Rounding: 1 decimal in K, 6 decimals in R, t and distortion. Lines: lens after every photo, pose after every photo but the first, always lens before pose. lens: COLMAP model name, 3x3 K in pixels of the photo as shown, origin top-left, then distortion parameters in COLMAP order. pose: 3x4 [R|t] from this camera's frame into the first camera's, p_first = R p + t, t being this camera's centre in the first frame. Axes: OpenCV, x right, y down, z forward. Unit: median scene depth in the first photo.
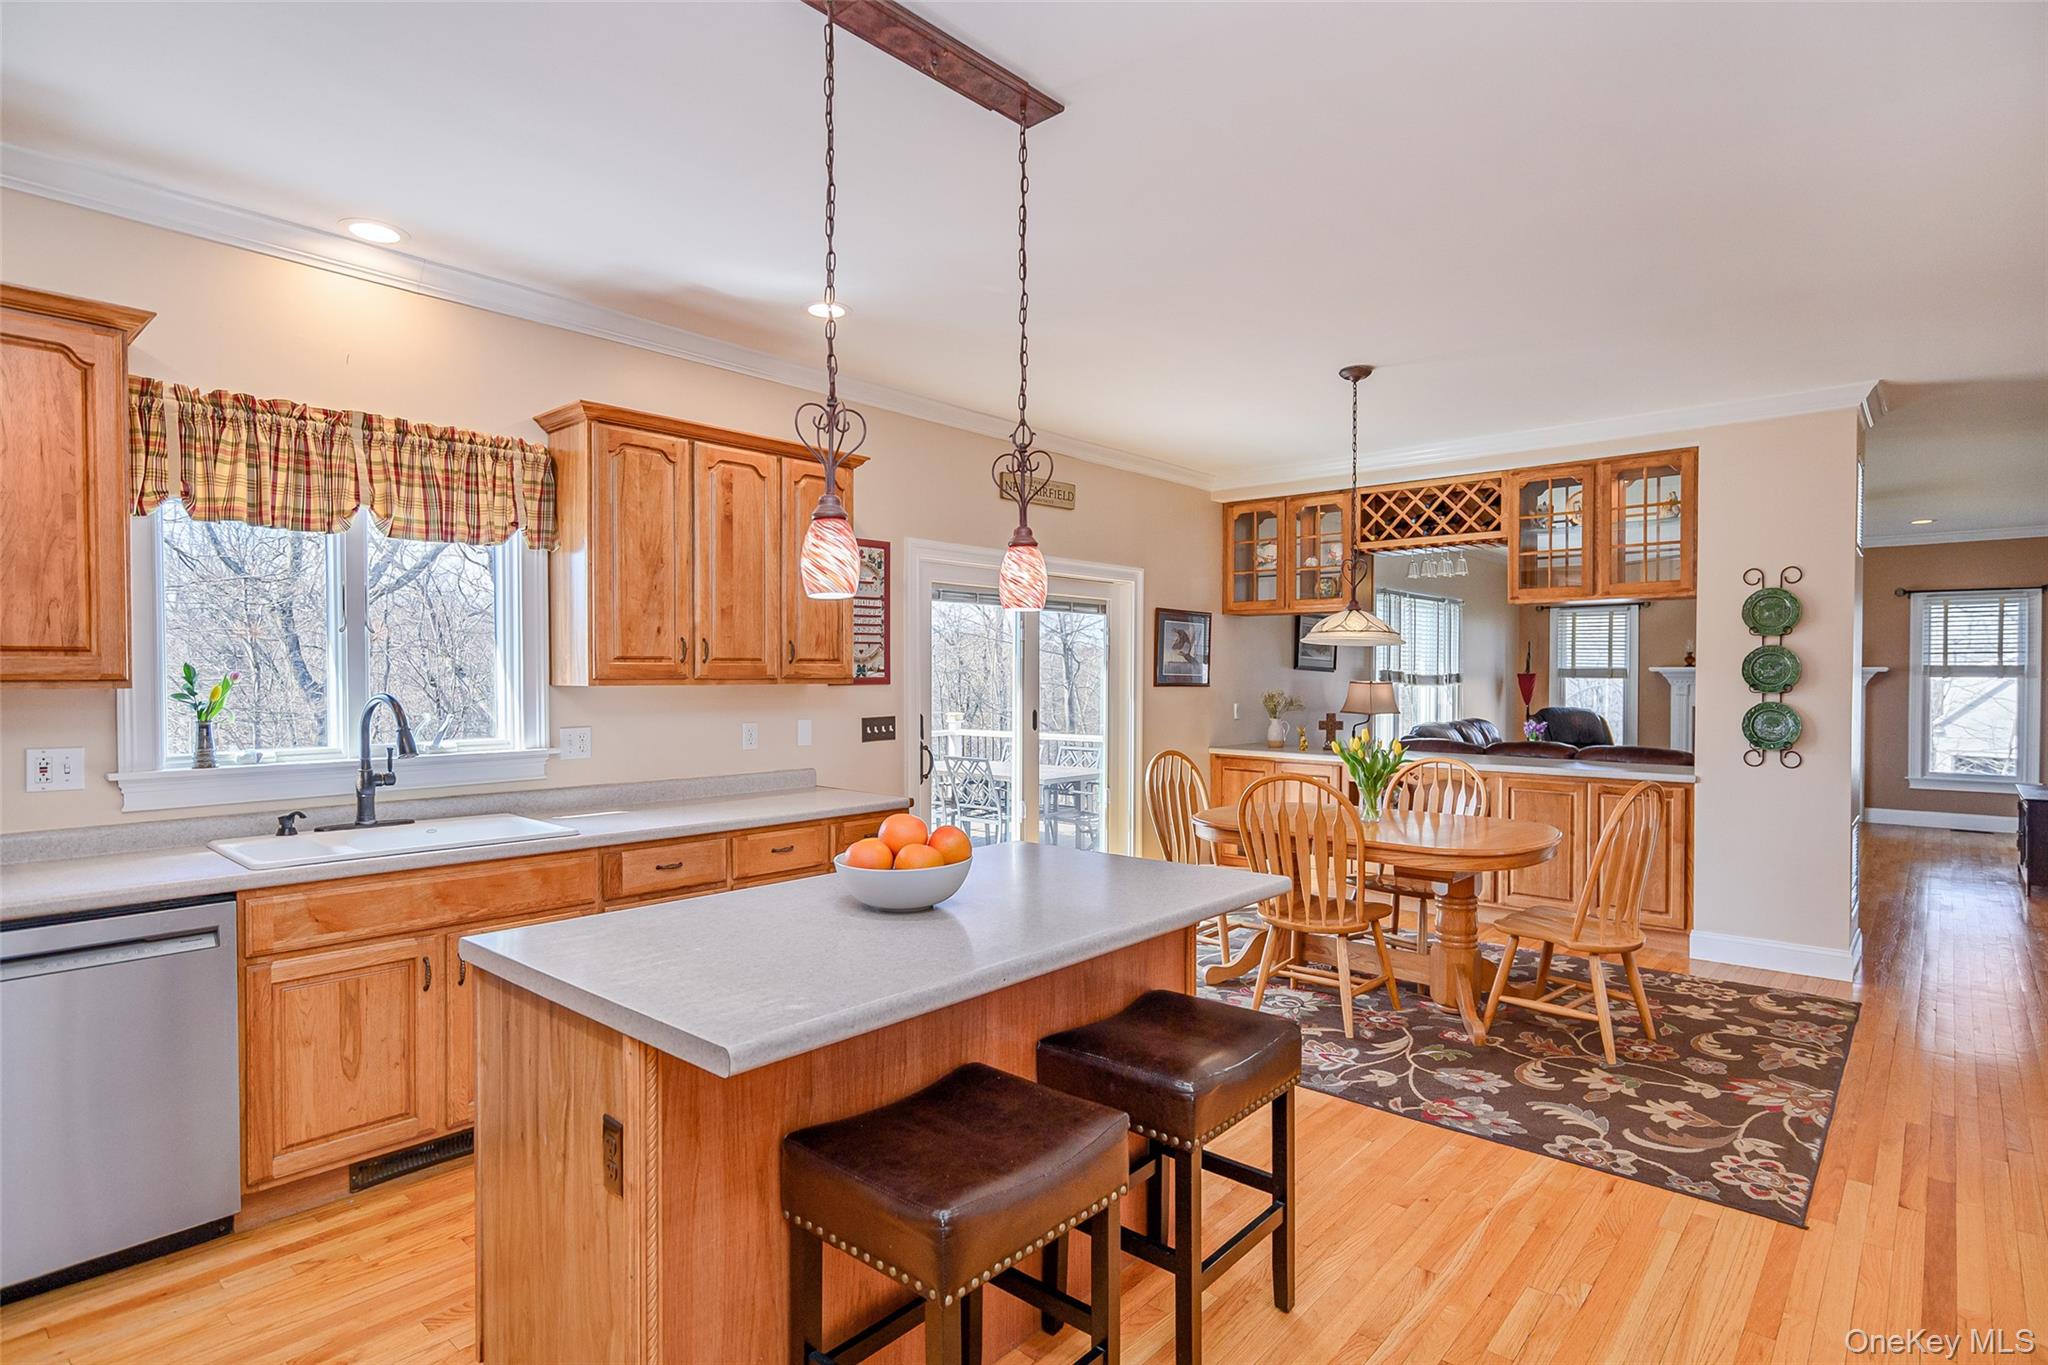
lens RADIAL K [[1041.1, 0, 1026.0], [0, 1041.1, 691.0], [0, 0, 1]] dist [0.000843, 0.001030]
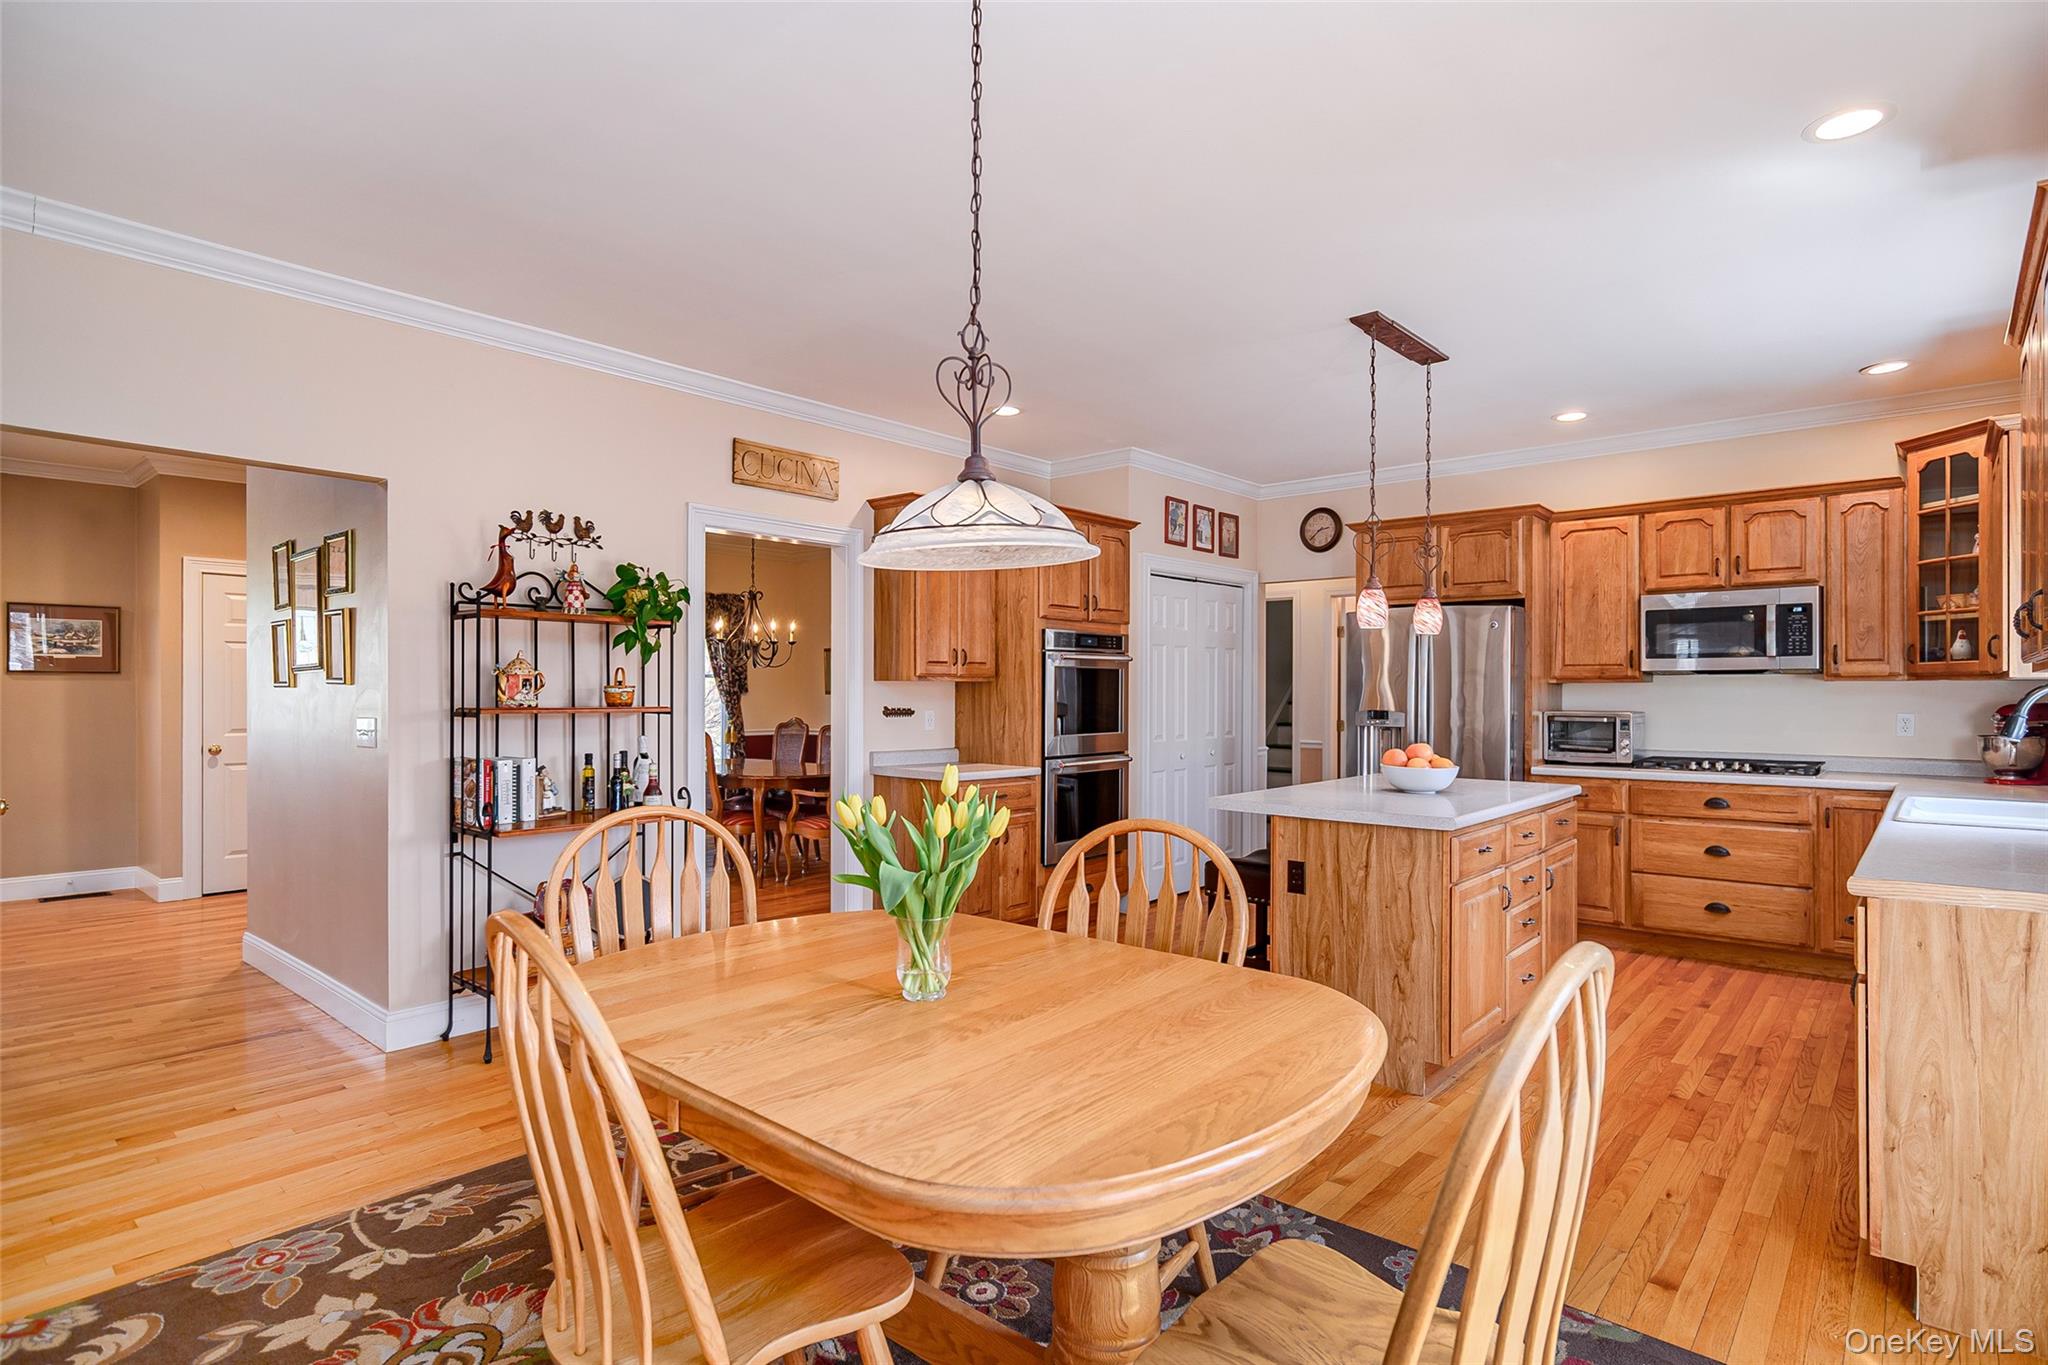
lens RADIAL K [[1041.1, 0, 1024.0], [0, 1041.1, 683.4], [0, 0, 1]] dist [0.000843, 0.001030]
pose [[-0.999942, -0.004495, -0.009828, 0.277975], [-0.004574, 0.999957, 0.008040, -0.000248], [0.009791, 0.008084, -0.999919, 1.318005]]
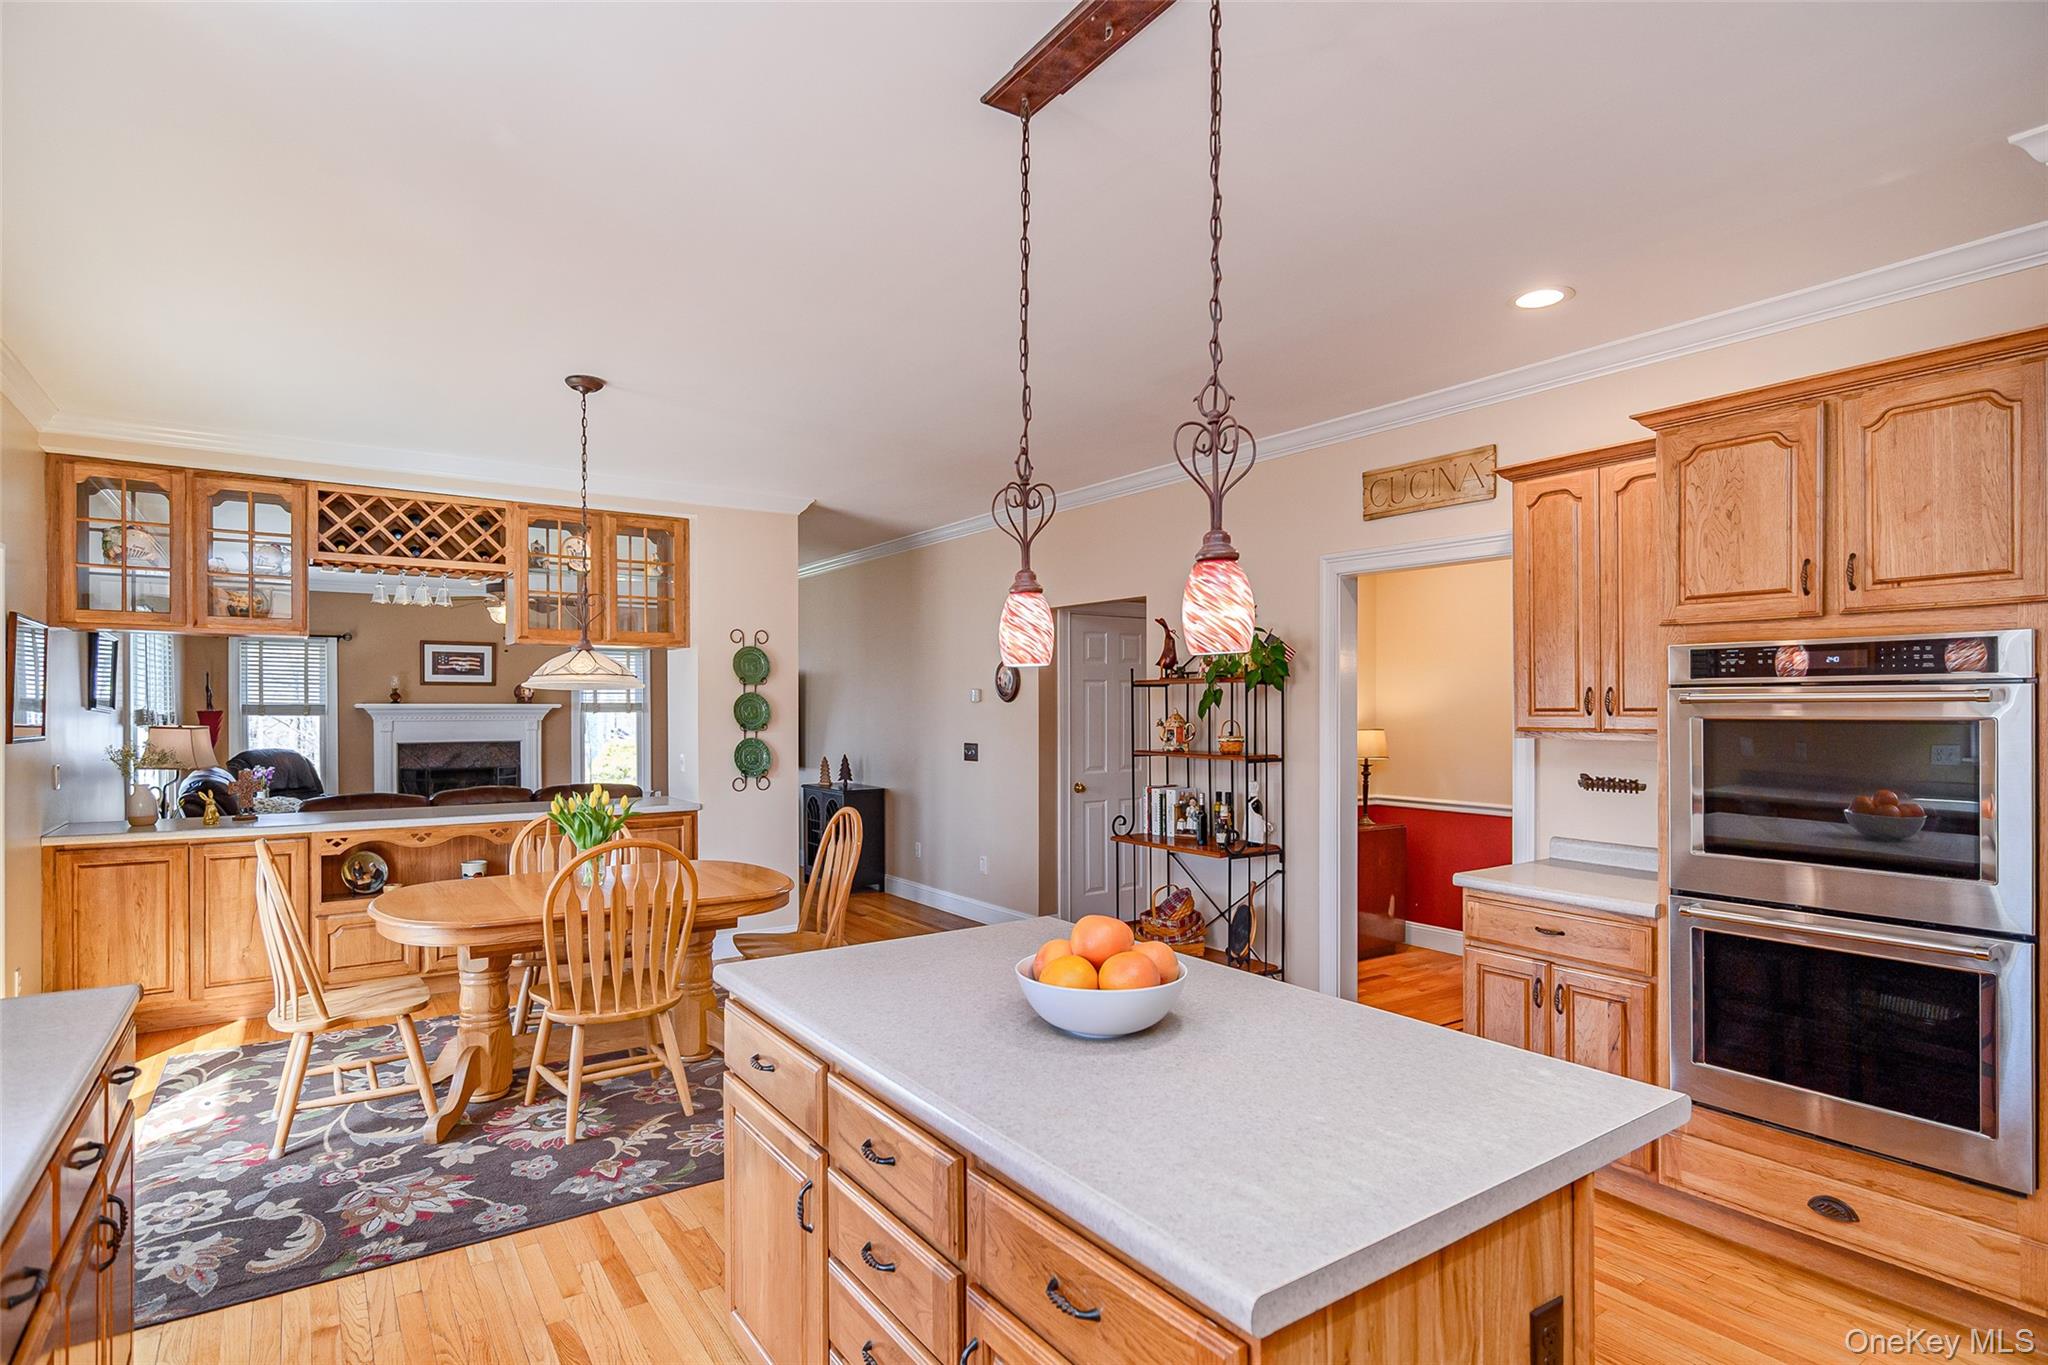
lens RADIAL K [[1041.1, 0, 1029.5], [0, 1041.1, 714.0], [0, 0, 1]] dist [0.000843, 0.001030]
pose [[0.238238, -0.010462, 0.971150, -0.425452], [0.016304, 0.999844, 0.006772, -0.021997], [-0.971070, 0.014220, 0.238371, 0.393130]]
